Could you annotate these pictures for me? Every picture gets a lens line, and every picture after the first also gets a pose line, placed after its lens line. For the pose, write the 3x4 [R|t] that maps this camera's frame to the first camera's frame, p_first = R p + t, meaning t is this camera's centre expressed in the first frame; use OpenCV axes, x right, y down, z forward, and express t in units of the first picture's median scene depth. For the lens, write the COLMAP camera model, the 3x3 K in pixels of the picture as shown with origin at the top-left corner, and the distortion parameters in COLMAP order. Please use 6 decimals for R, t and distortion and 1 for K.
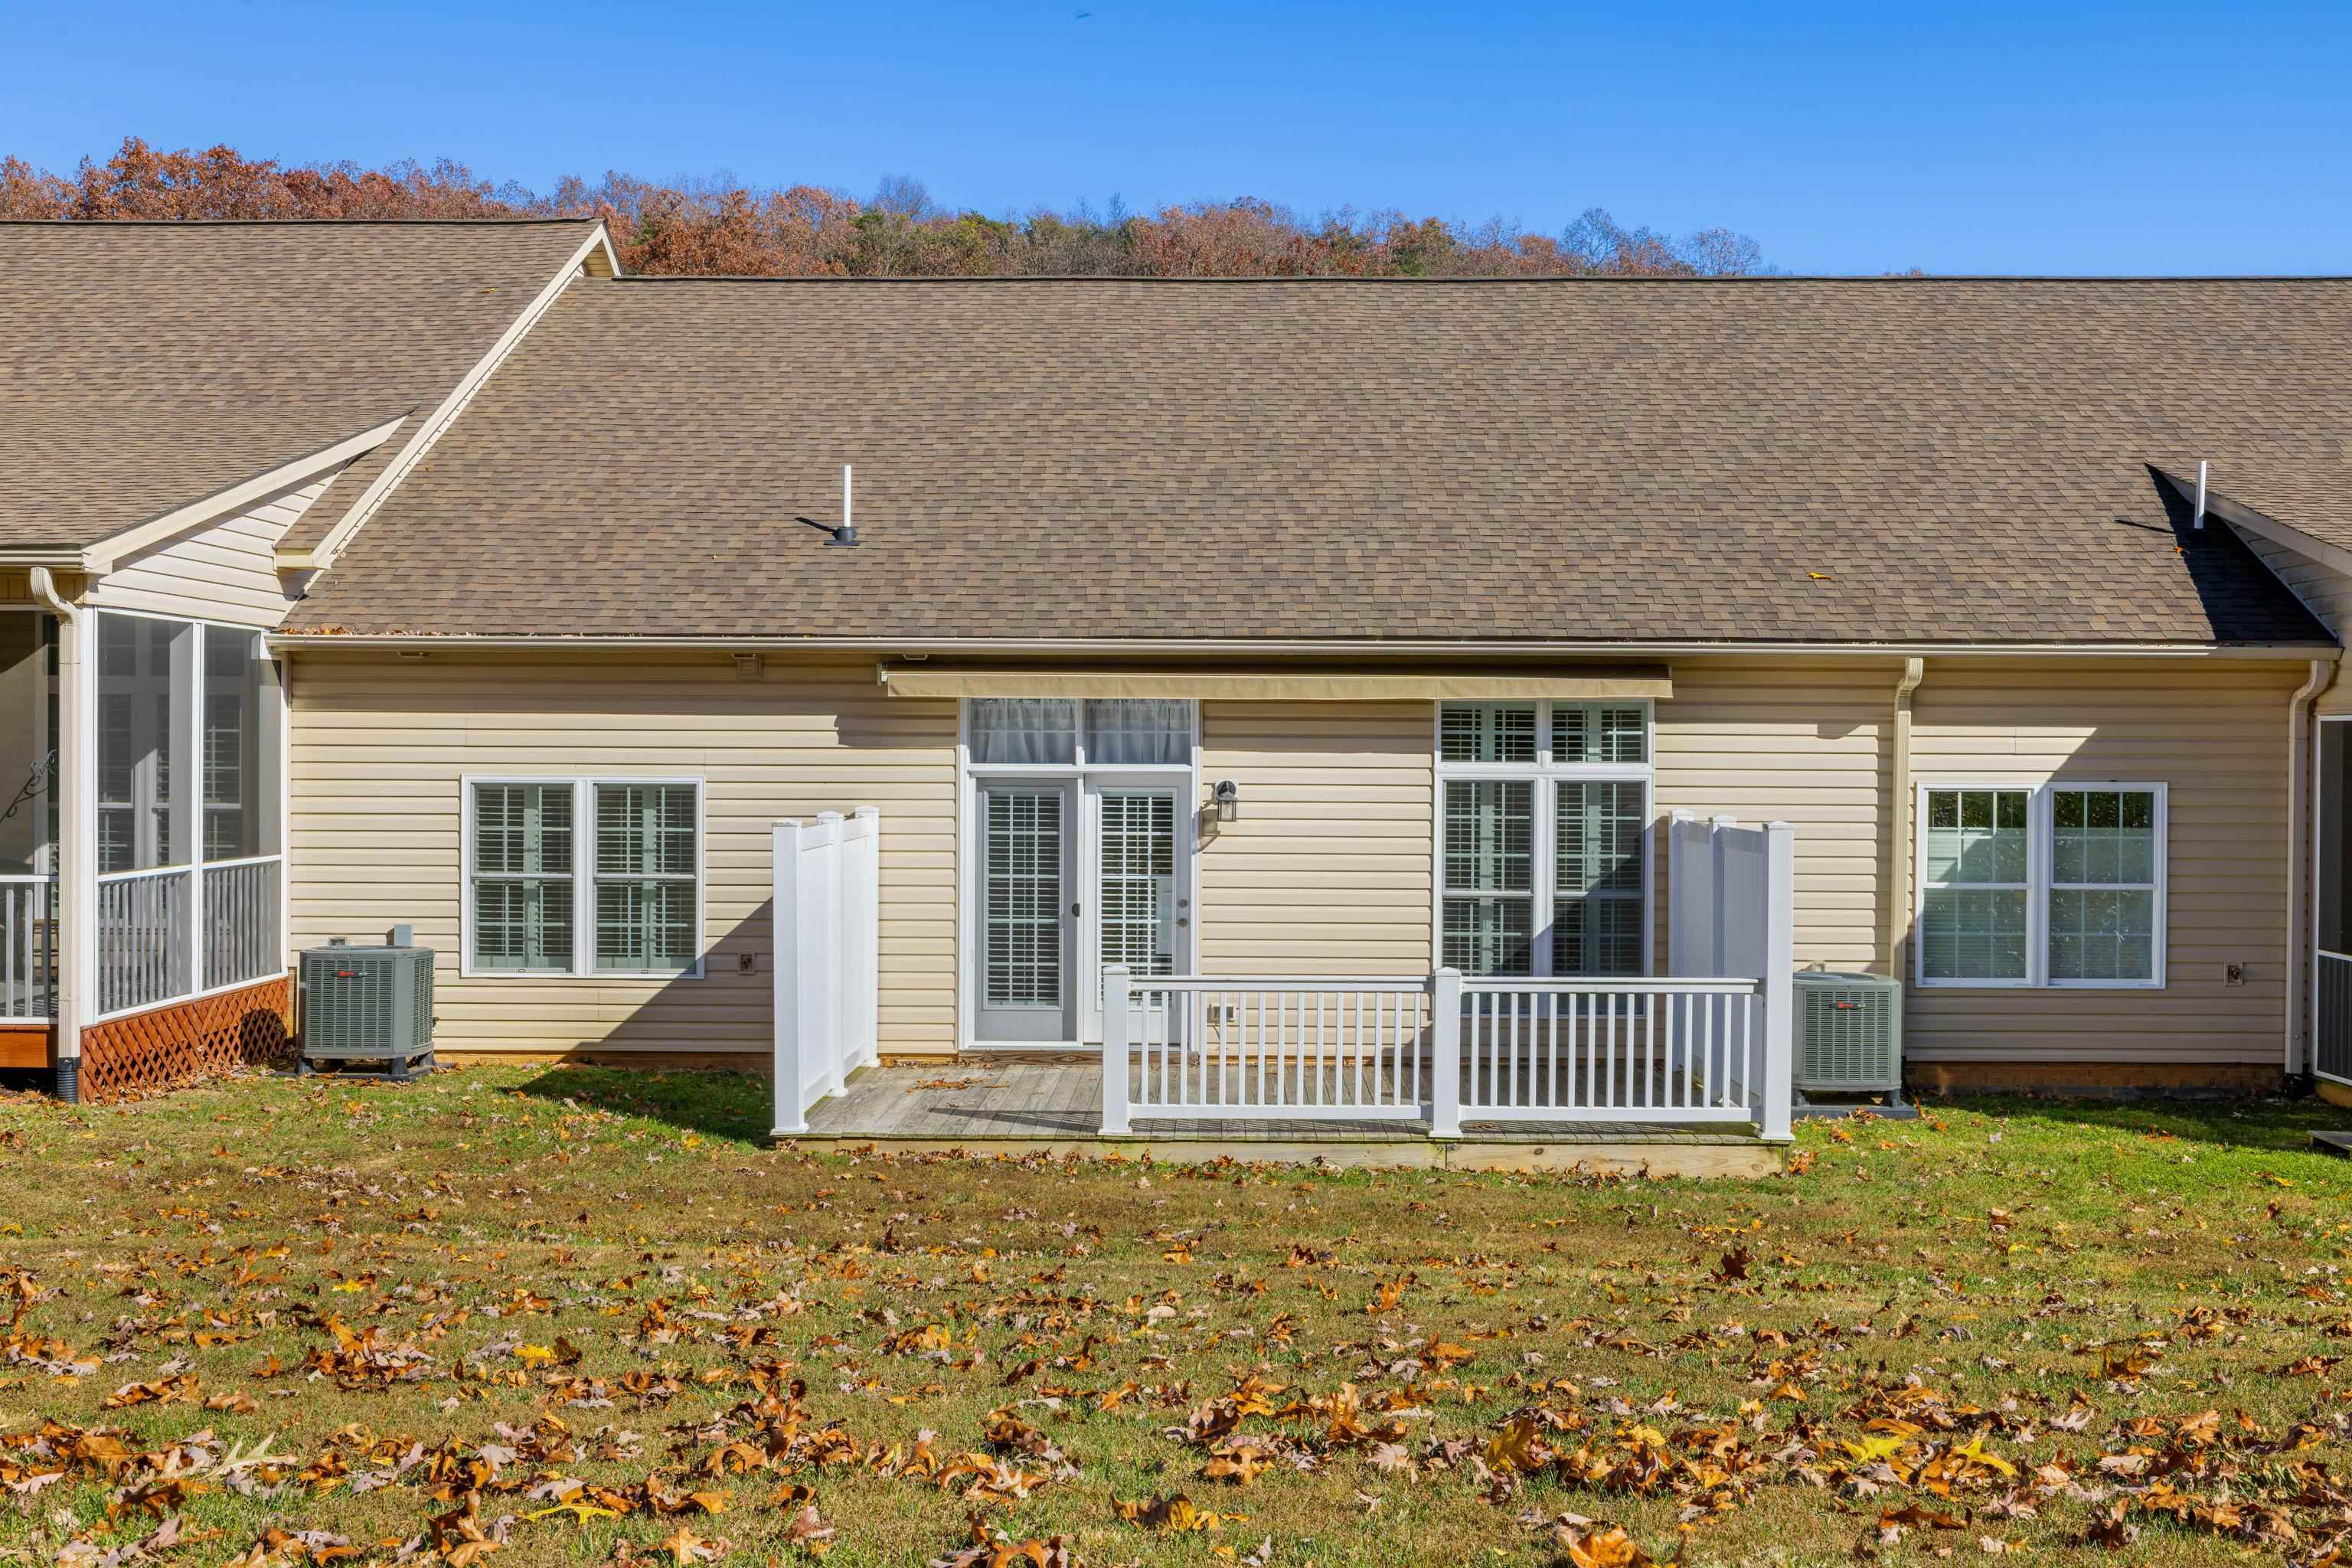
lens RADIAL K [[2280.2, 0, 1171.2], [0, 2280.2, 766.1], [0, 0, 1]] dist [0.004475, 0.000000]
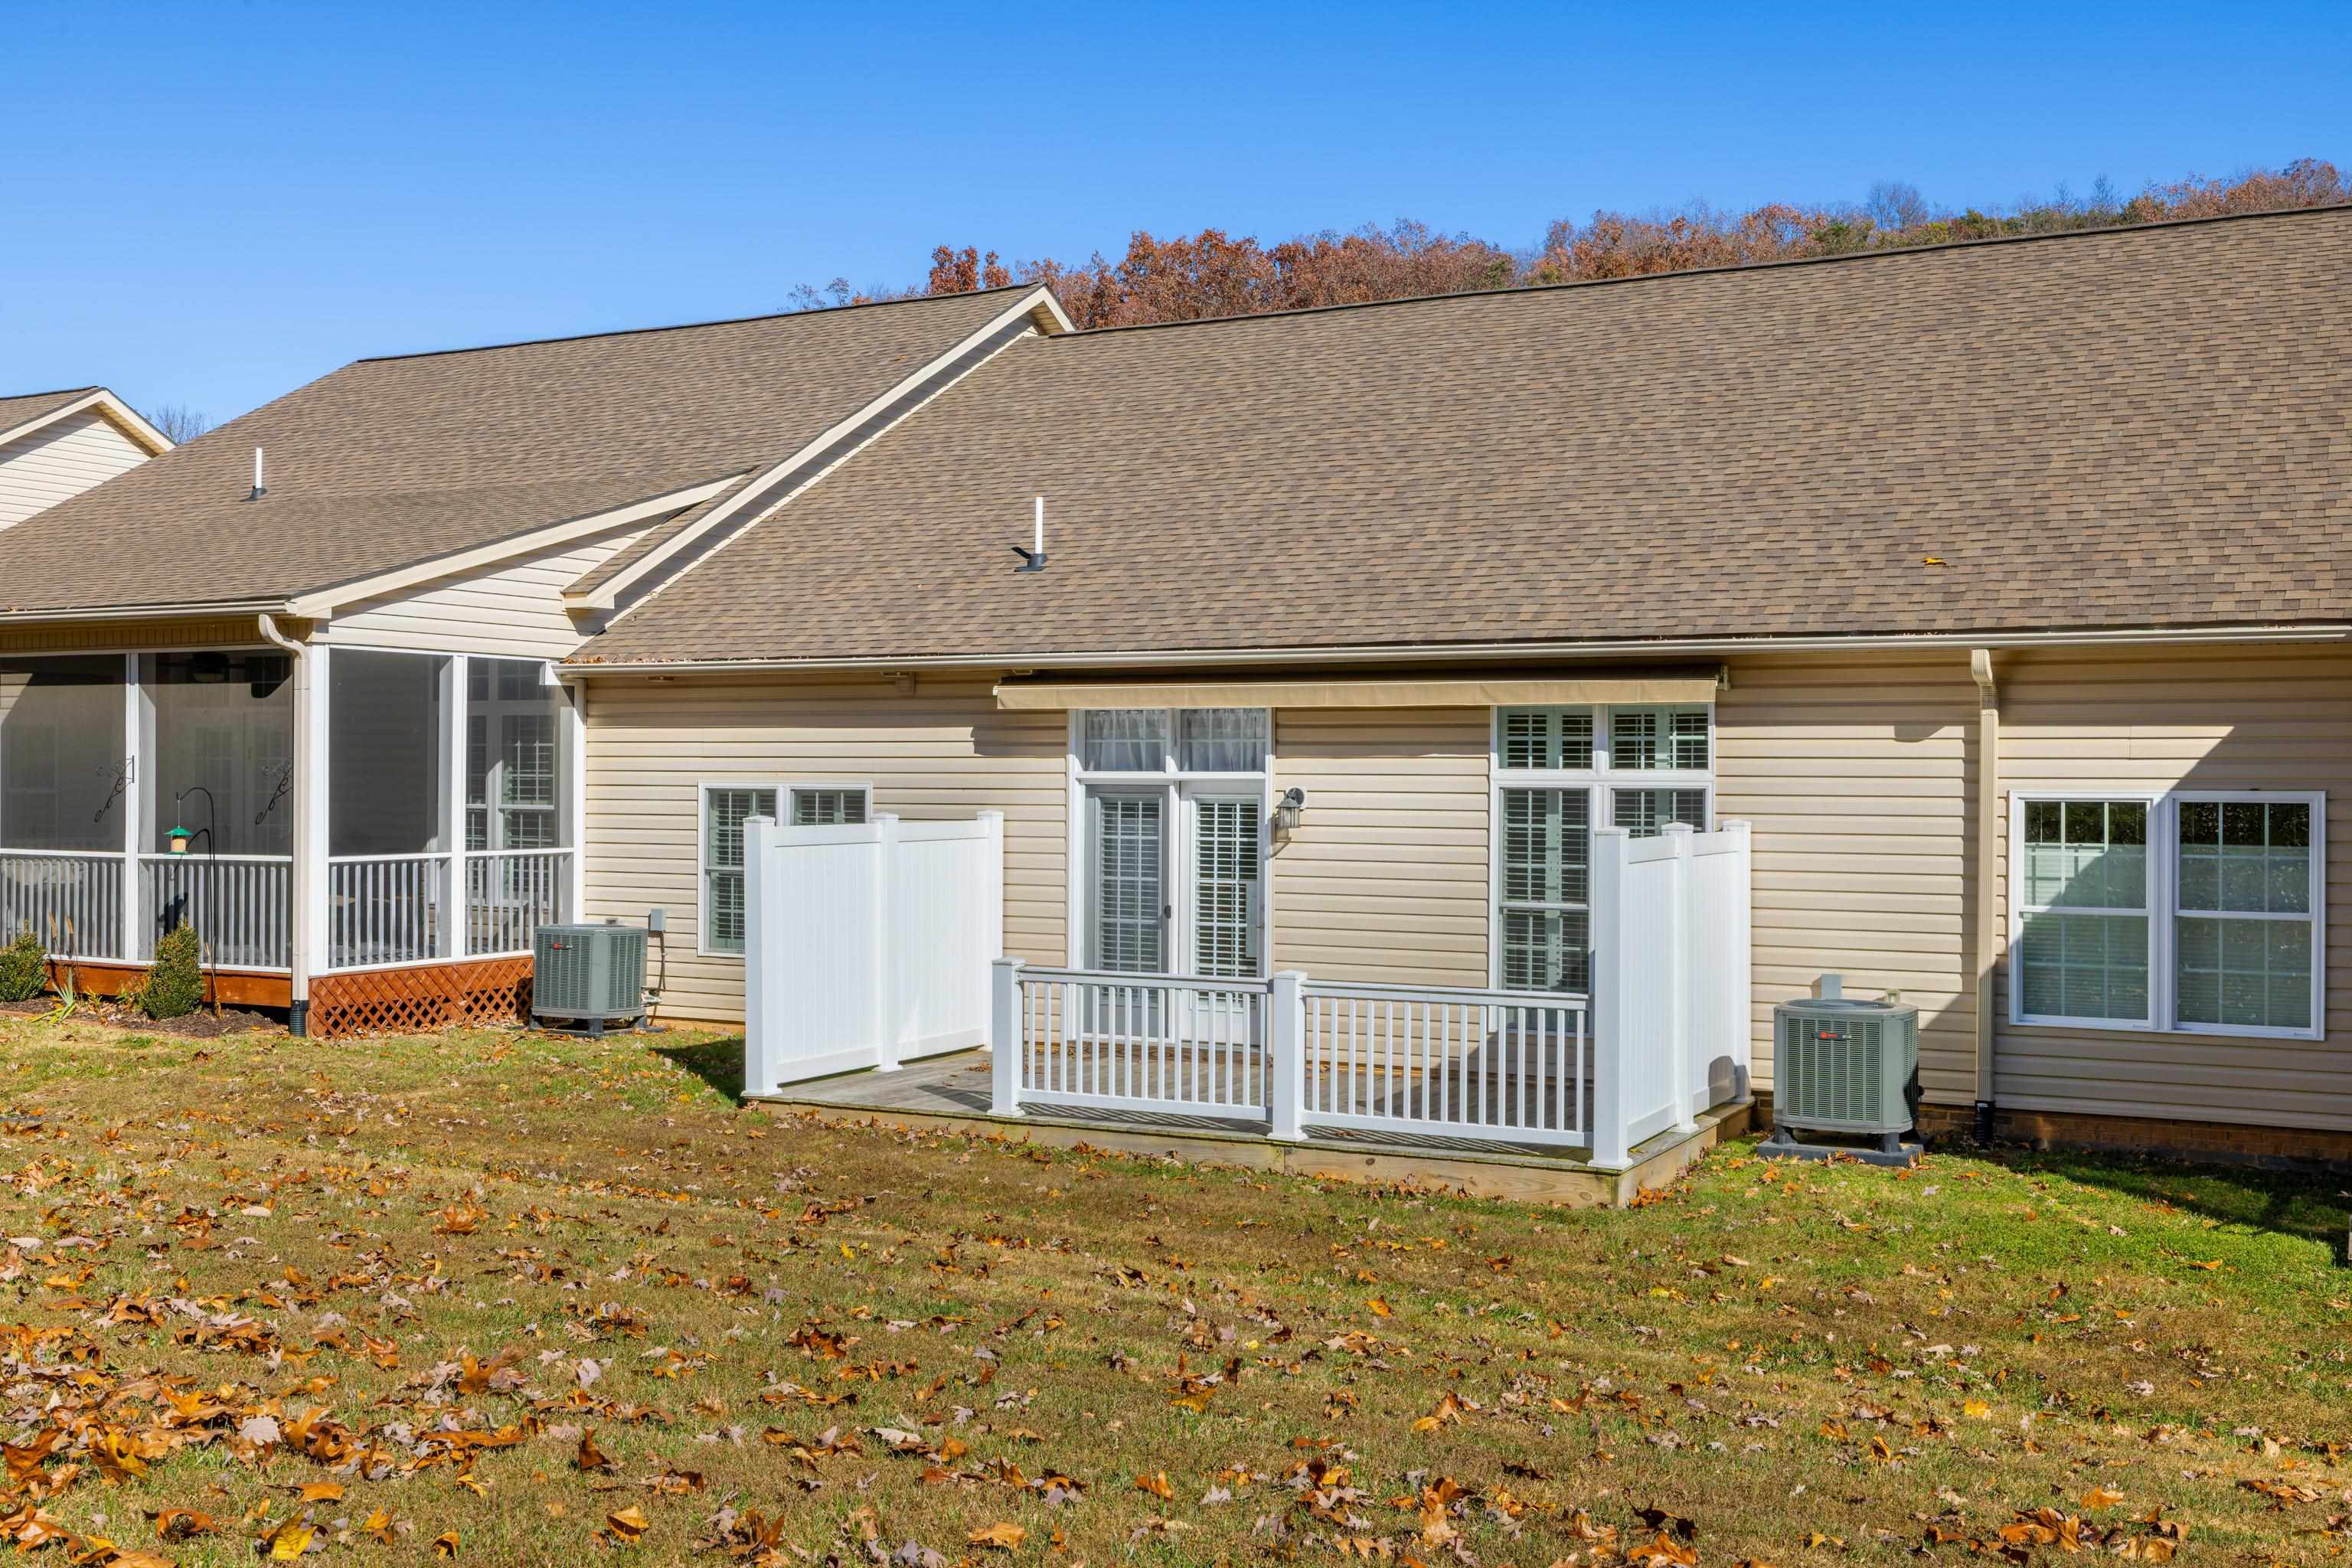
lens RADIAL K [[2280.2, 0, 1183.6], [0, 2280.2, 770.9], [0, 0, 1]] dist [0.004475, 0.000000]
pose [[0.893555, -0.001220, -0.448952, 0.436195], [-0.003866, 0.999938, -0.010411, 0.009774], [0.448937, 0.011038, 0.893495, 0.071721]]
